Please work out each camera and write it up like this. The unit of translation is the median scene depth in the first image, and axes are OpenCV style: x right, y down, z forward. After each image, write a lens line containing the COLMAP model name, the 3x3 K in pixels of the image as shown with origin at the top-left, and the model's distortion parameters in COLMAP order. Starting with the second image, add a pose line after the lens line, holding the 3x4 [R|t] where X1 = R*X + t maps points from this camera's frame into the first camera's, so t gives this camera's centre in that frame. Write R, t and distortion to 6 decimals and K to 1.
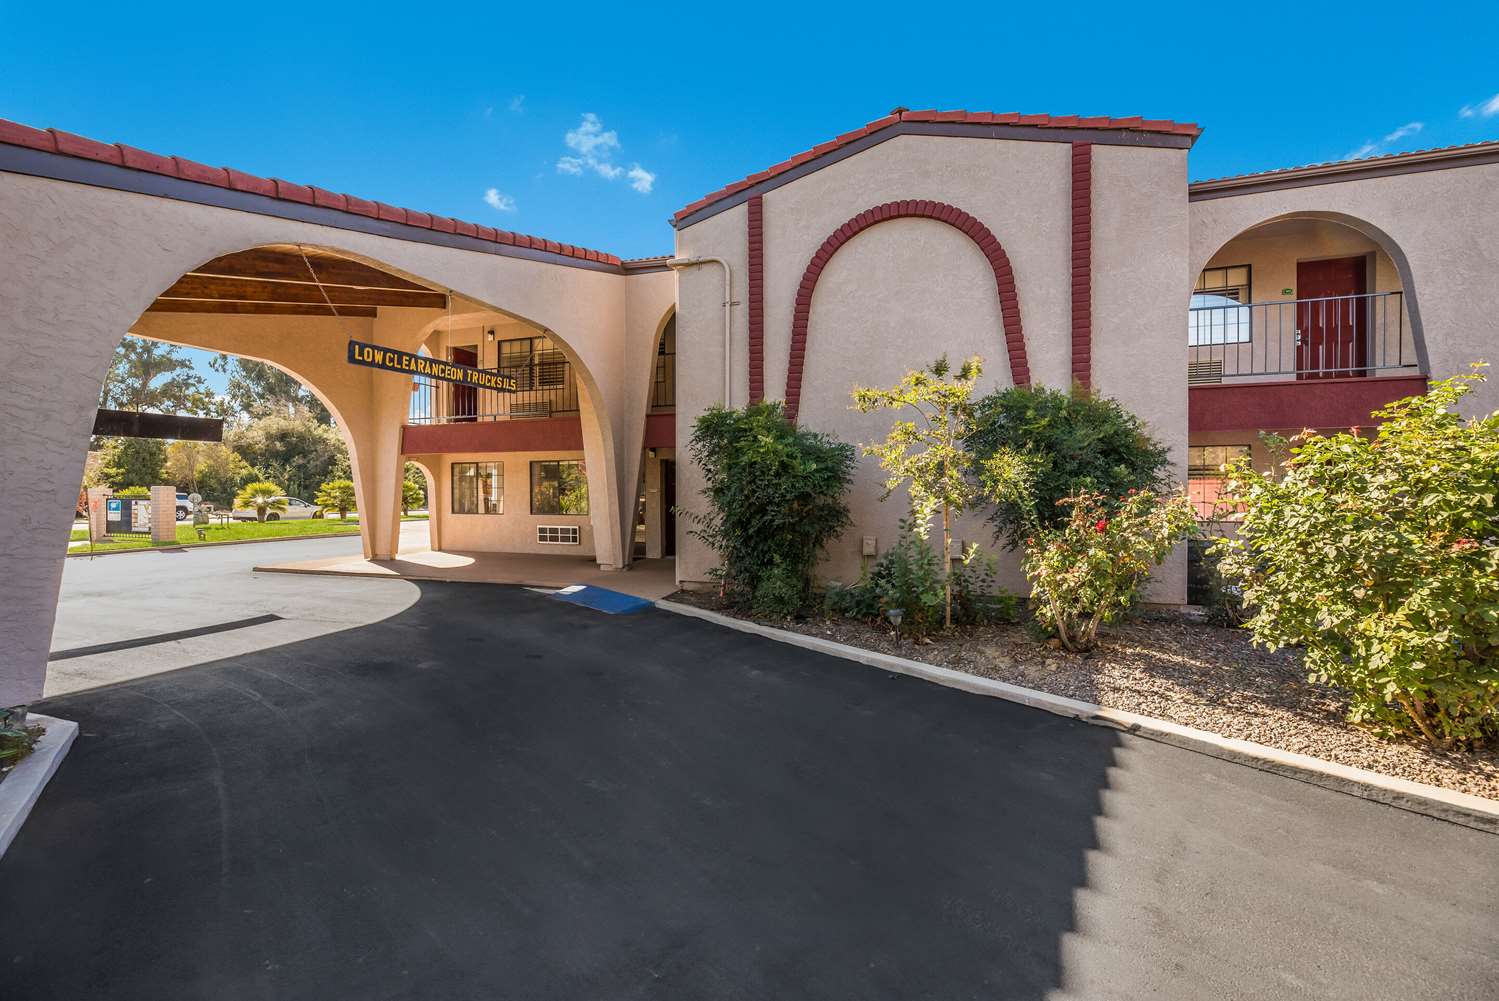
lens RADIAL K [[598.5, 0, 751.8], [0, 598.5, 486.4], [0, 0, 1]] dist [-0.004051, -0.001494]
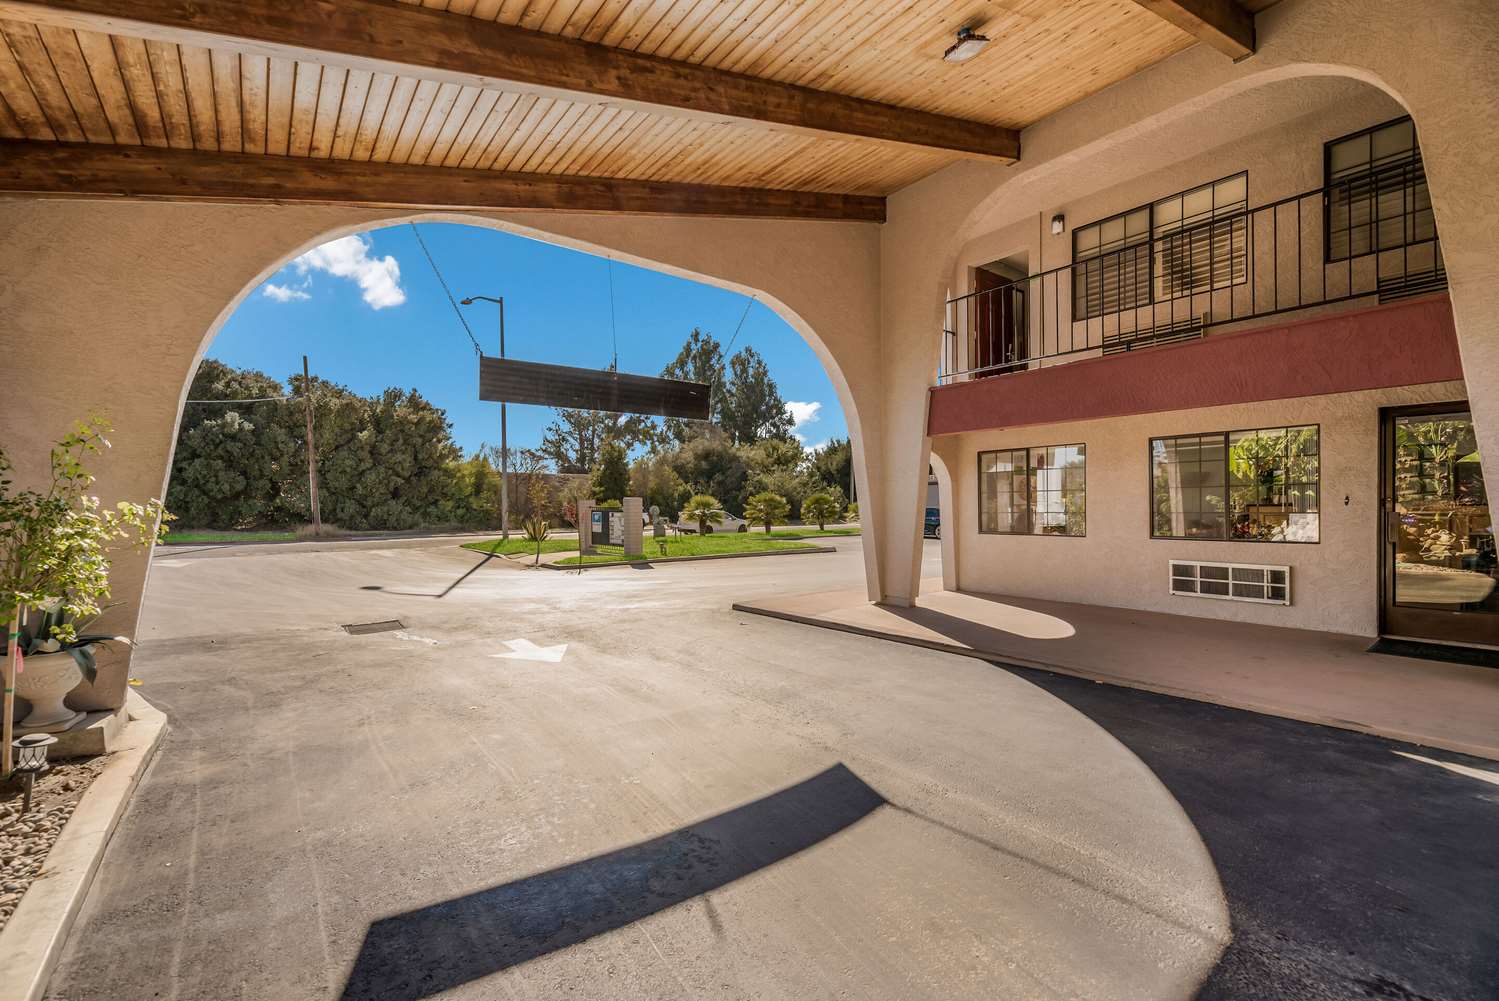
lens RADIAL K [[598.5, 0, 749.1], [0, 598.5, 508.4], [0, 0, 1]] dist [-0.004051, -0.001494]
pose [[0.839090, -0.001578, -0.543991, -0.401271], [0.007708, 0.999930, 0.008987, 0.013545], [0.543938, -0.011734, 0.839043, 0.382388]]
